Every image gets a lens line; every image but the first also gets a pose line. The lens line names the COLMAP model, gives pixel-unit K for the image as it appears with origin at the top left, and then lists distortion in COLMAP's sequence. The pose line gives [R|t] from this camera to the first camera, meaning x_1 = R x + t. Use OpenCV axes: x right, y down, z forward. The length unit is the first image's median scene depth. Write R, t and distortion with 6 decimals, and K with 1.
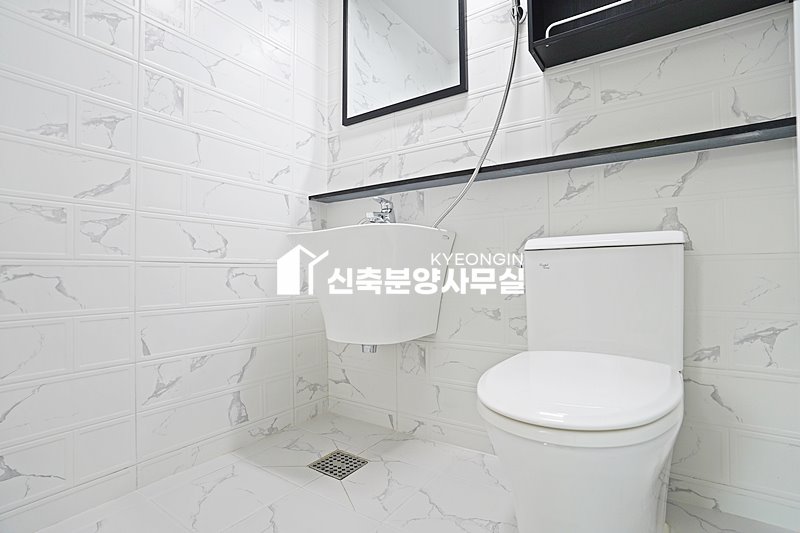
lens RADIAL K [[392.7, 0, 400.0], [0, 392.7, 266.5], [0, 0, 1]] dist [-0.083326, 0.037238]
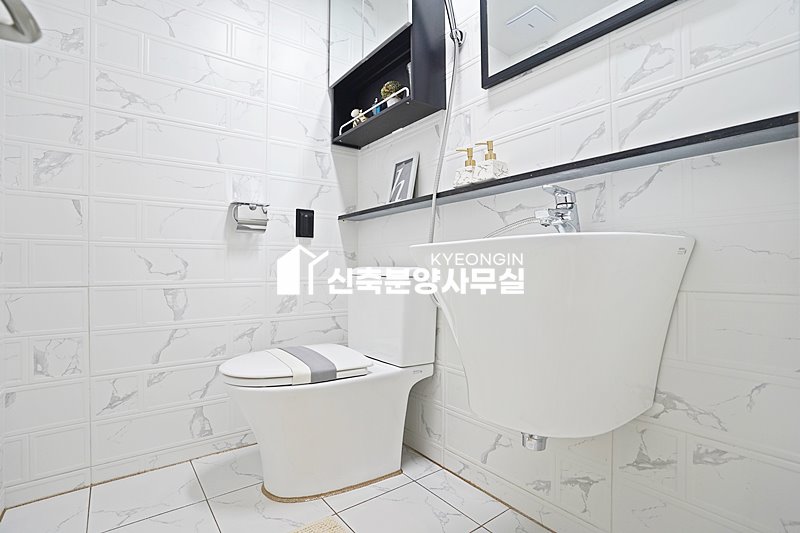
lens RADIAL K [[392.7, 0, 400.0], [0, 392.7, 266.5], [0, 0, 1]] dist [-0.083326, 0.037238]
pose [[0.951309, 0.002965, -0.308224, 0.425758], [0.000366, 0.999942, 0.010747, -0.068929], [0.308238, -0.010336, 0.951253, 0.187688]]
